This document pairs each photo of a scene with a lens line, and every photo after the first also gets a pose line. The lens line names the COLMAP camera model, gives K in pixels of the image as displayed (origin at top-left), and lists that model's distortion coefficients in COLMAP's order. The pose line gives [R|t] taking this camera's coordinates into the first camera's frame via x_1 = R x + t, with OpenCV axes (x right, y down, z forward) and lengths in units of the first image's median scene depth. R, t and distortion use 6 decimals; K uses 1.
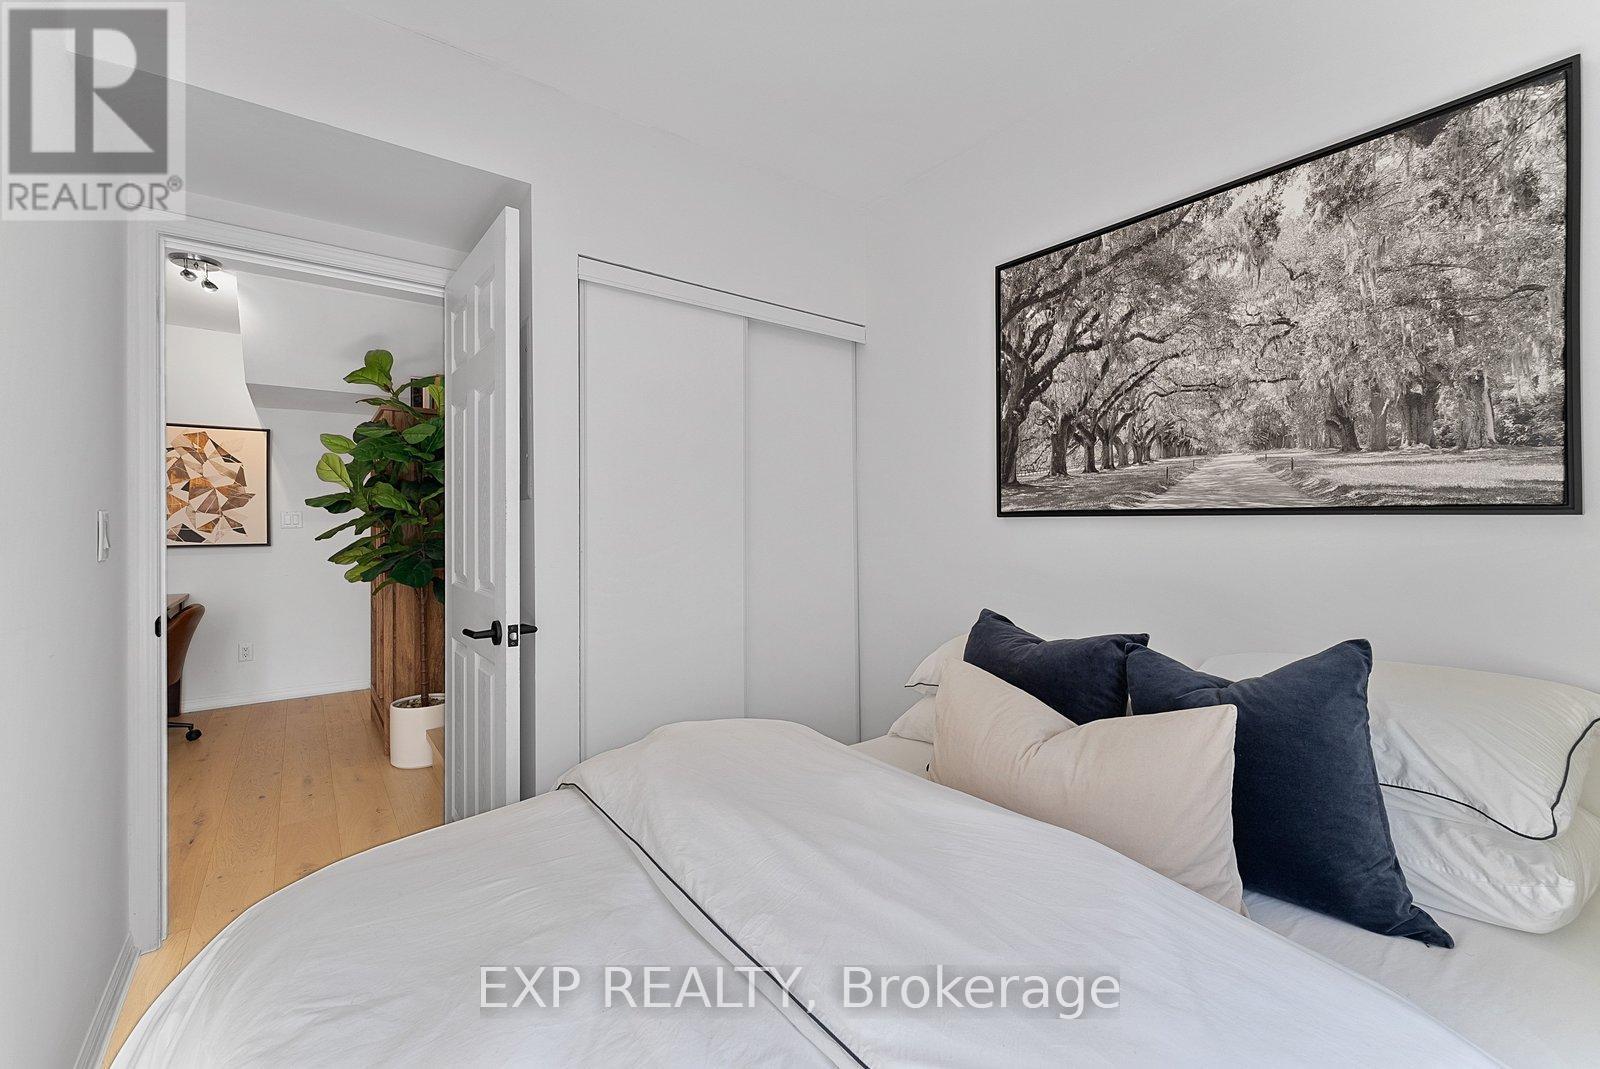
lens RADIAL K [[651.7, 0, 801.2], [0, 651.7, 527.4], [0, 0, 1]] dist [0.002231, 0.000178]
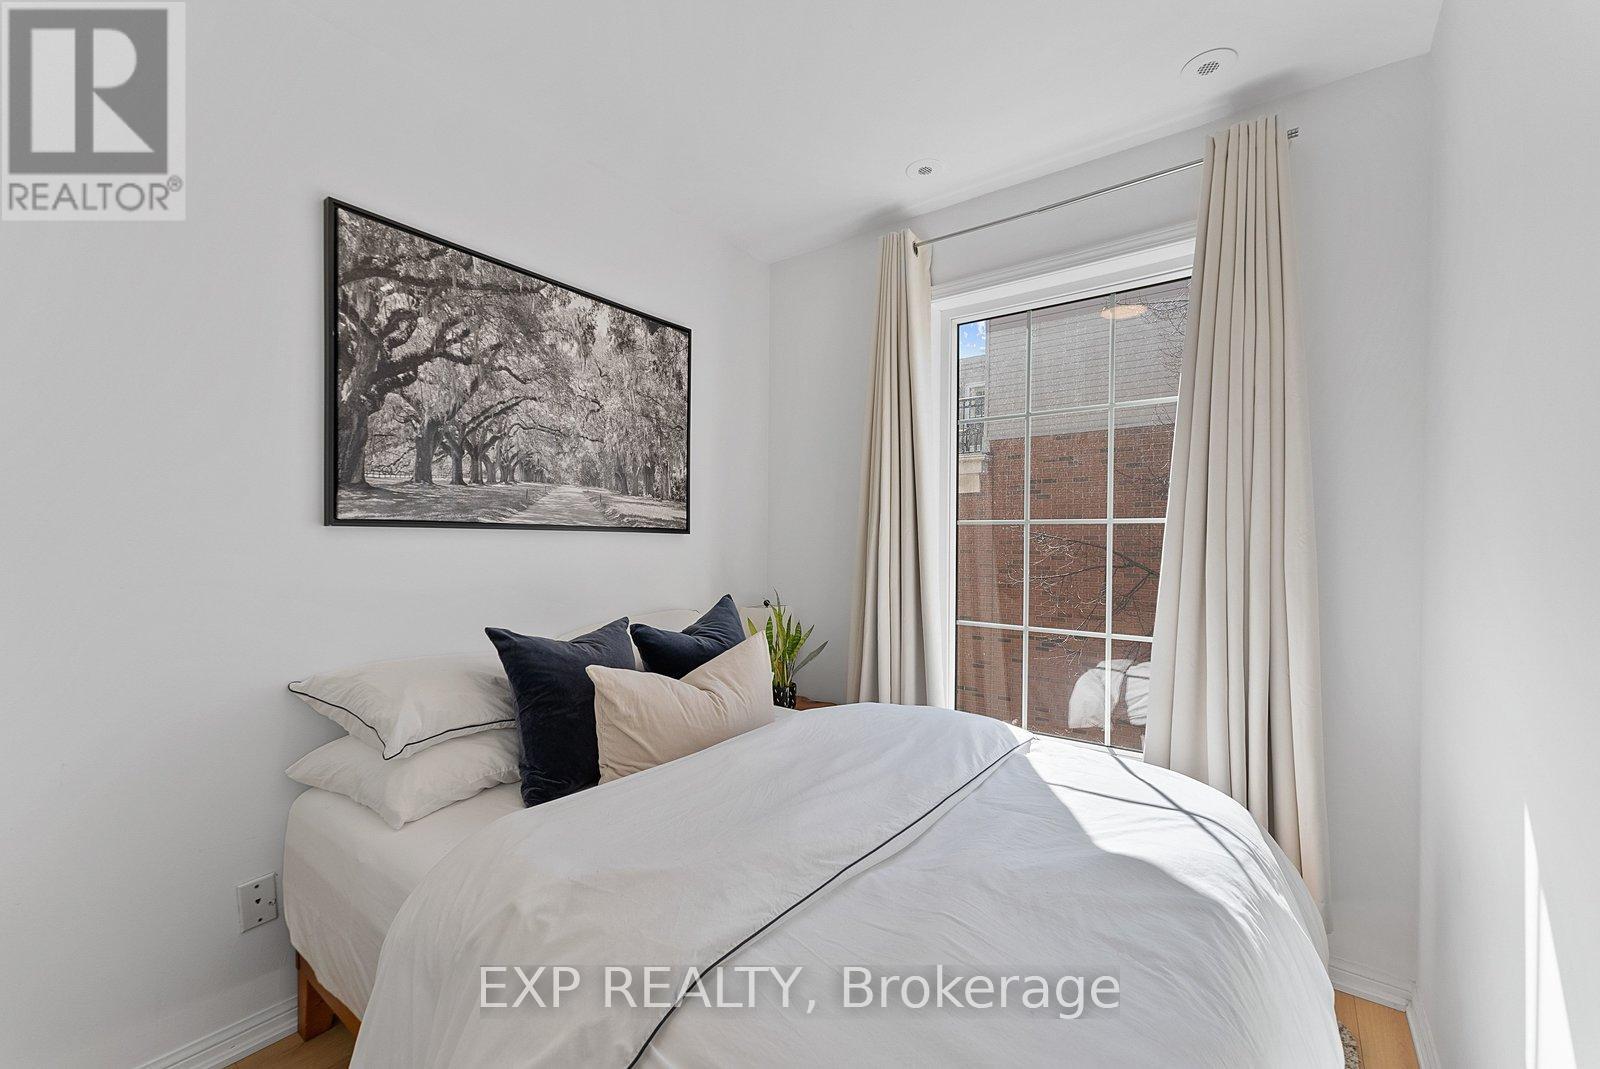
lens RADIAL K [[676.8, 0, 799.4], [0, 676.8, 541.8], [0, 0, 1]] dist [0.000393, 0.001308]
pose [[-0.279643, -0.008033, 0.960070, -0.801913], [-0.007983, 0.999950, 0.006042, -0.007318], [-0.960071, -0.005975, -0.279693, 0.895681]]
